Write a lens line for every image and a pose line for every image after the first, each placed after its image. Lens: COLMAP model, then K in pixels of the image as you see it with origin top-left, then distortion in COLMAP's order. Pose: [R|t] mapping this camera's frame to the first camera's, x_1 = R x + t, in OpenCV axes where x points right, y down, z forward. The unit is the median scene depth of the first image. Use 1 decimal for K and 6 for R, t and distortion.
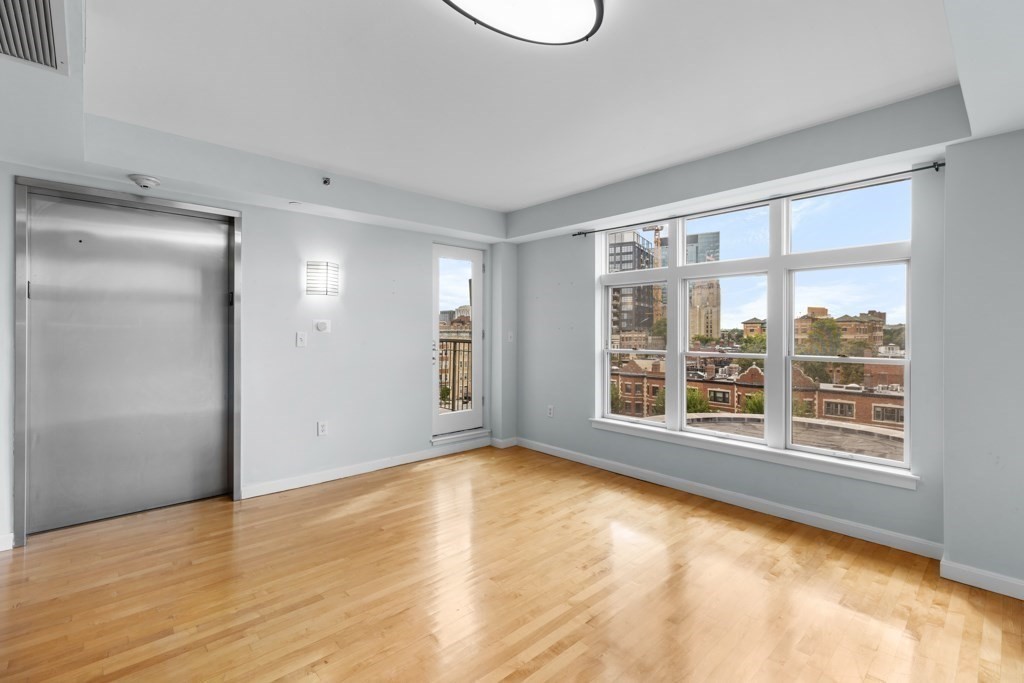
lens RADIAL K [[459.8, 0, 514.2], [0, 459.8, 331.8], [0, 0, 1]] dist [0.000974, -0.000110]
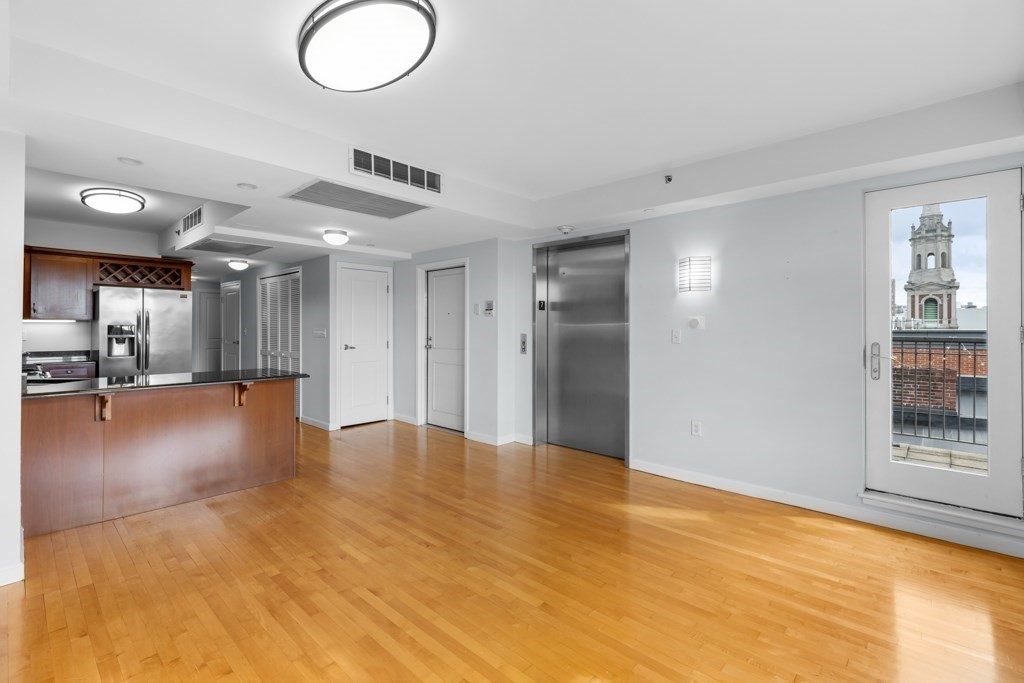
lens RADIAL K [[454.5, 0, 510.3], [0, 454.5, 330.2], [0, 0, 1]] dist [0.002223, 0.000249]
pose [[0.075721, 0.002721, -0.997125, 0.549863], [-0.000835, 0.999996, 0.002665, 0.000349], [0.997129, 0.000631, 0.075723, 0.576000]]
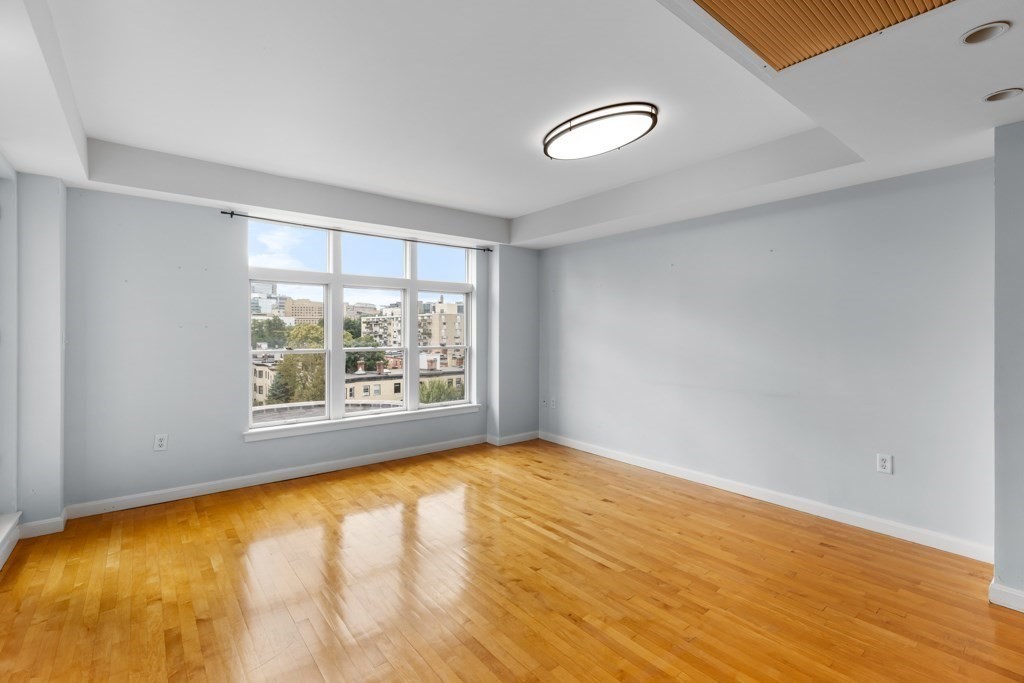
lens RADIAL K [[459.8, 0, 514.2], [0, 459.8, 331.8], [0, 0, 1]] dist [0.000974, -0.000110]
pose [[0.062134, -0.005786, 0.998051, -0.794188], [-0.001241, 0.999982, 0.005875, -0.007016], [-0.998067, -0.001604, 0.062125, 0.532473]]
